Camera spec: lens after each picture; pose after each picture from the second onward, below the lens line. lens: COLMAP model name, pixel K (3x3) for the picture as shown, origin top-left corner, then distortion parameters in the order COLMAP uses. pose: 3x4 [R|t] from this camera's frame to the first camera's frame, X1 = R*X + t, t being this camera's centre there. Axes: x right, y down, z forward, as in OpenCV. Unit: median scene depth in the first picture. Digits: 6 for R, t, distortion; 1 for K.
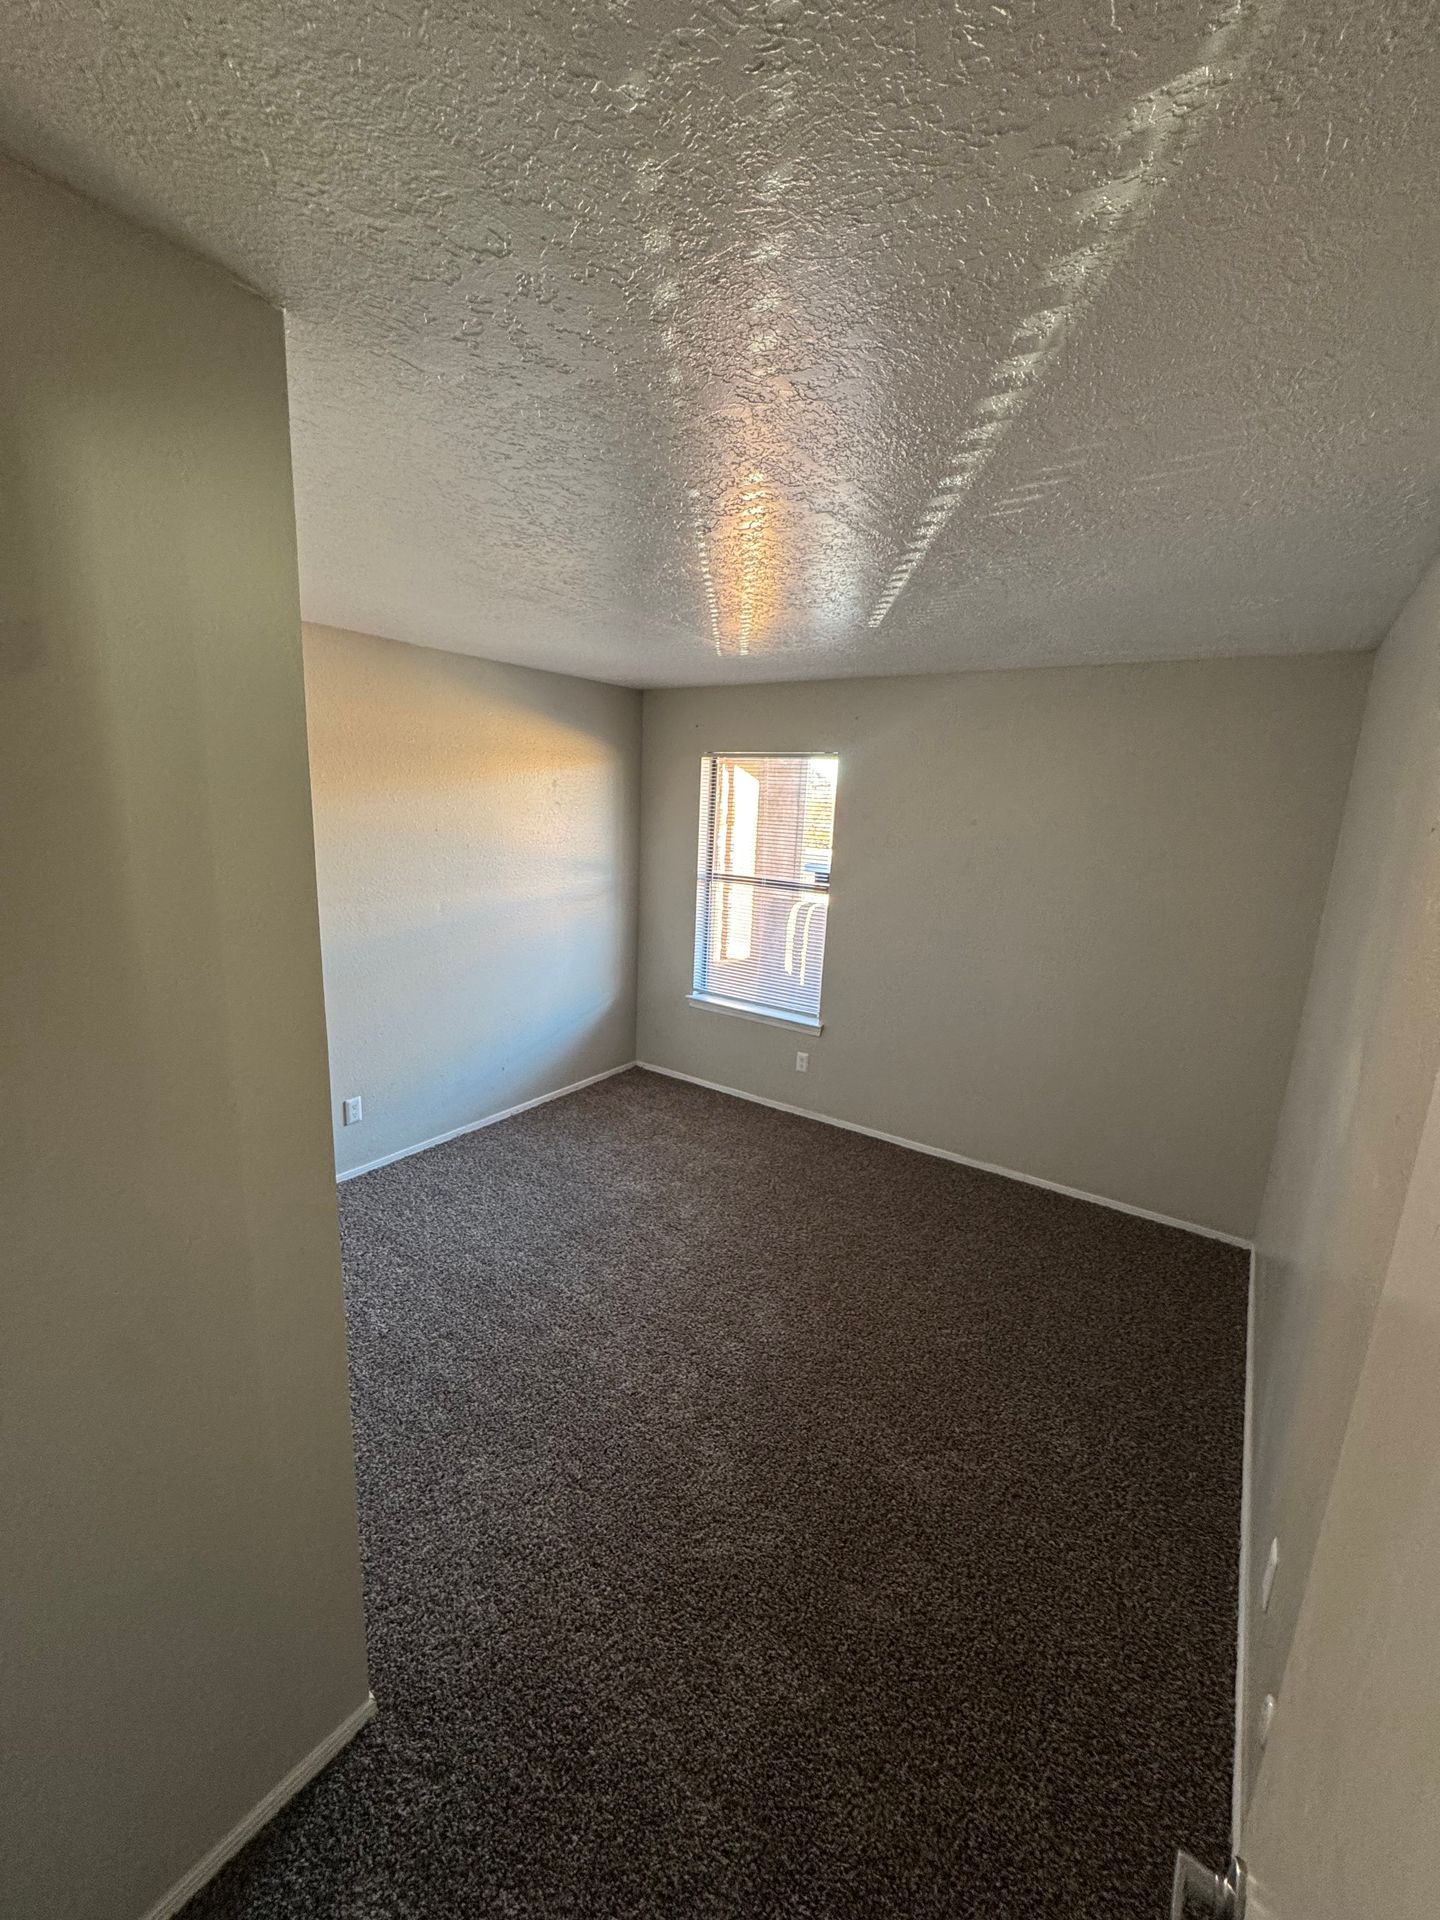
lens RADIAL K [[769.1, 0, 712.7], [0, 769.1, 960.4], [0, 0, 1]] dist [-0.000781, 0.000327]
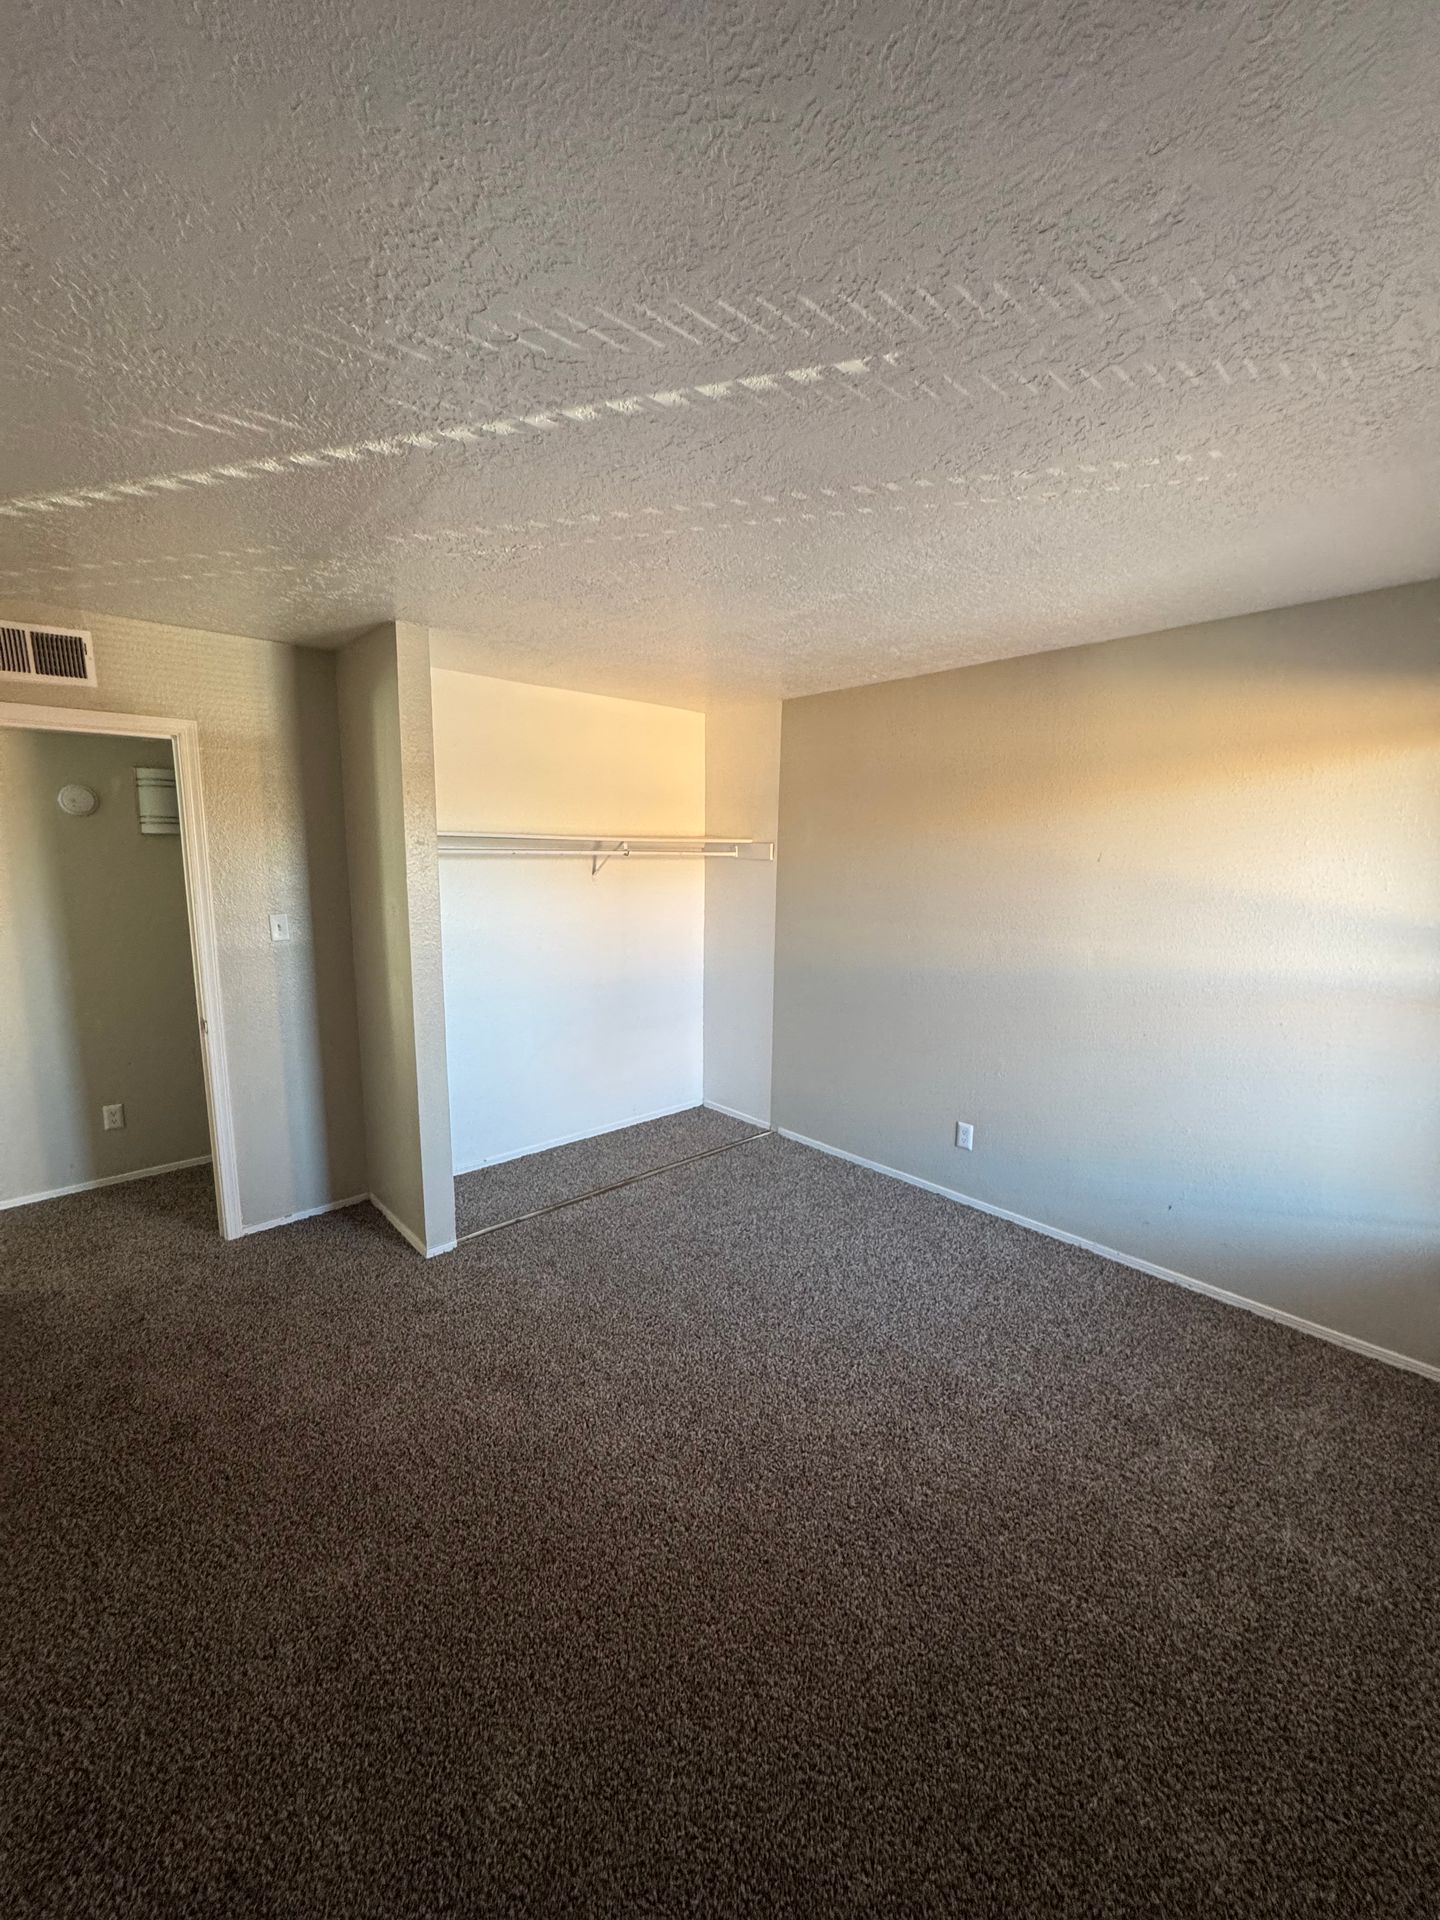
lens RADIAL K [[769.1, 0, 717.0], [0, 769.1, 961.1], [0, 0, 1]] dist [-0.000781, 0.000327]
pose [[-0.196640, 0.106793, -0.974643, 0.500256], [-0.225254, 0.962541, 0.150913, -0.093079], [0.954250, 0.249218, -0.165219, 0.735443]]
